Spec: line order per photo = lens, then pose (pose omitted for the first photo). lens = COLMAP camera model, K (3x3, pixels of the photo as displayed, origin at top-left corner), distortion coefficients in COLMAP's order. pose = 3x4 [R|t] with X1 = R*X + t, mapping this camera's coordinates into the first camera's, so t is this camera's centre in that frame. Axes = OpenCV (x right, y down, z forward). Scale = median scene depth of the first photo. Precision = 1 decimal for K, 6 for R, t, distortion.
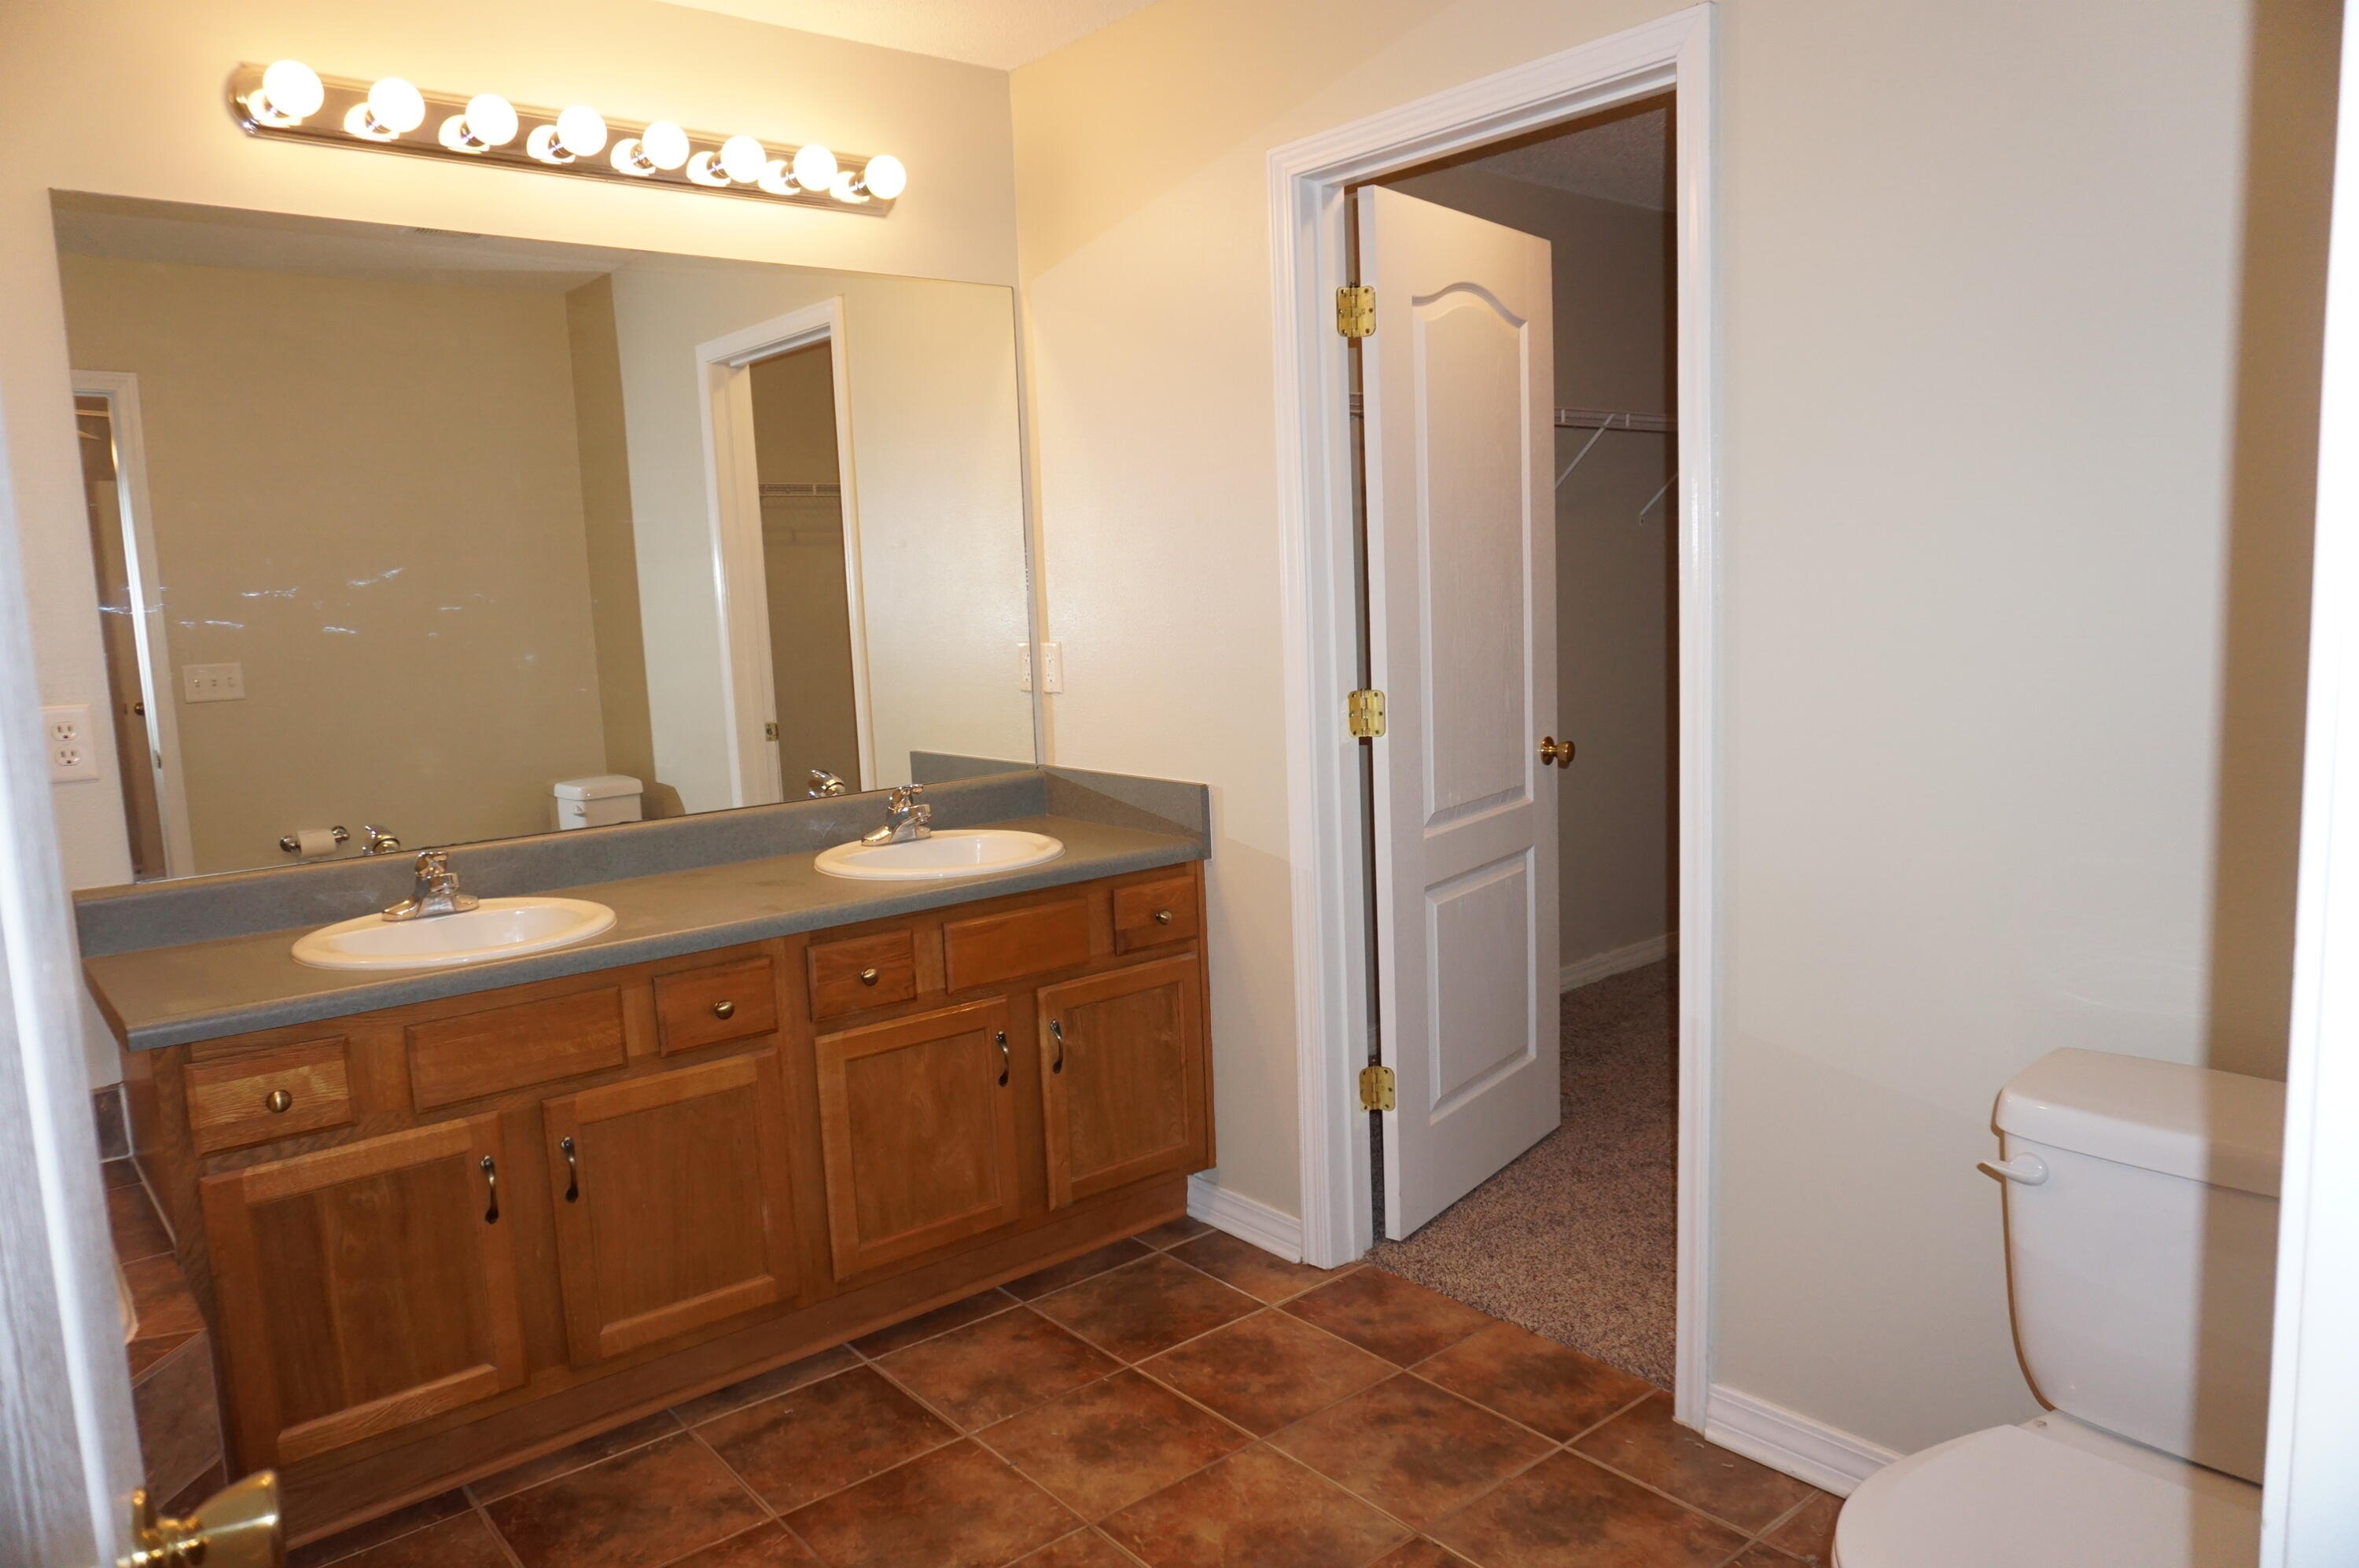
lens RADIAL K [[1568.9, 0, 1179.5], [0, 1568.9, 784.0], [0, 0, 1]] dist [-0.035038, 0.003181]
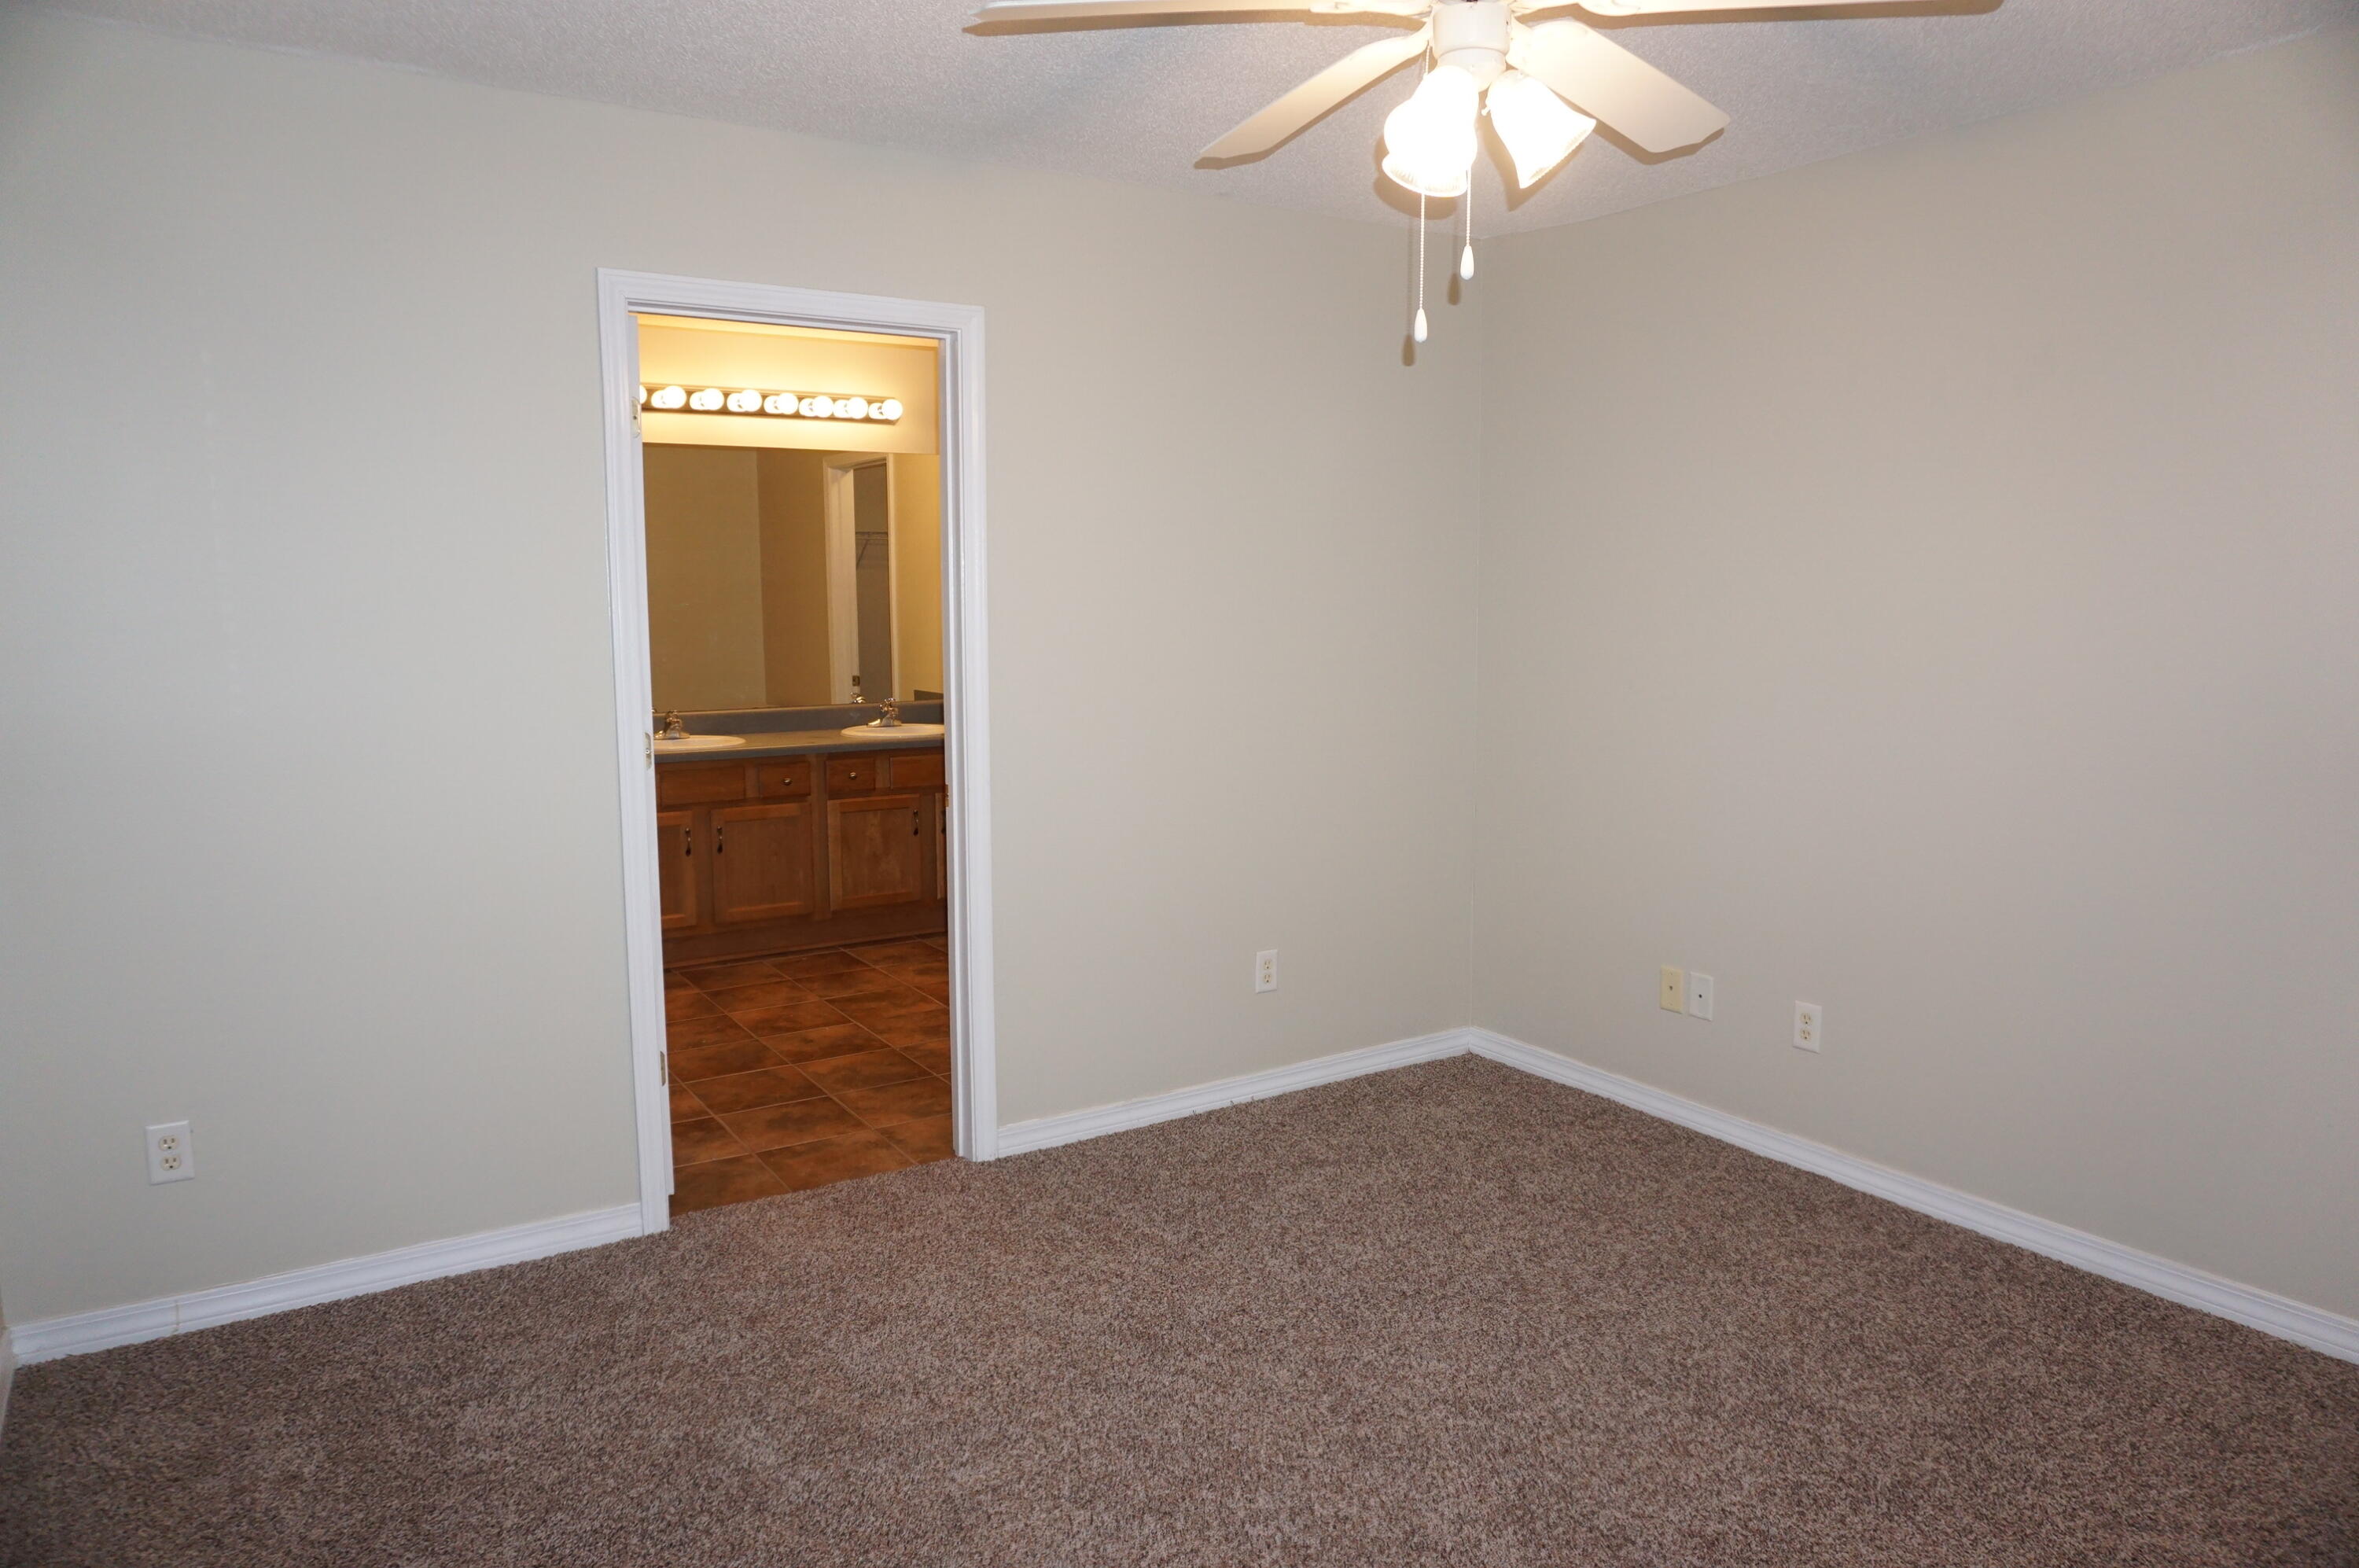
lens RADIAL K [[1568.9, 0, 1179.5], [0, 1568.9, 784.0], [0, 0, 1]] dist [-0.035038, 0.003181]
pose [[0.991765, 0.053743, -0.116251, 0.526588], [-0.054013, 0.998540, 0.000825, 0.104873], [0.116126, 0.005460, 0.993219, -1.179138]]
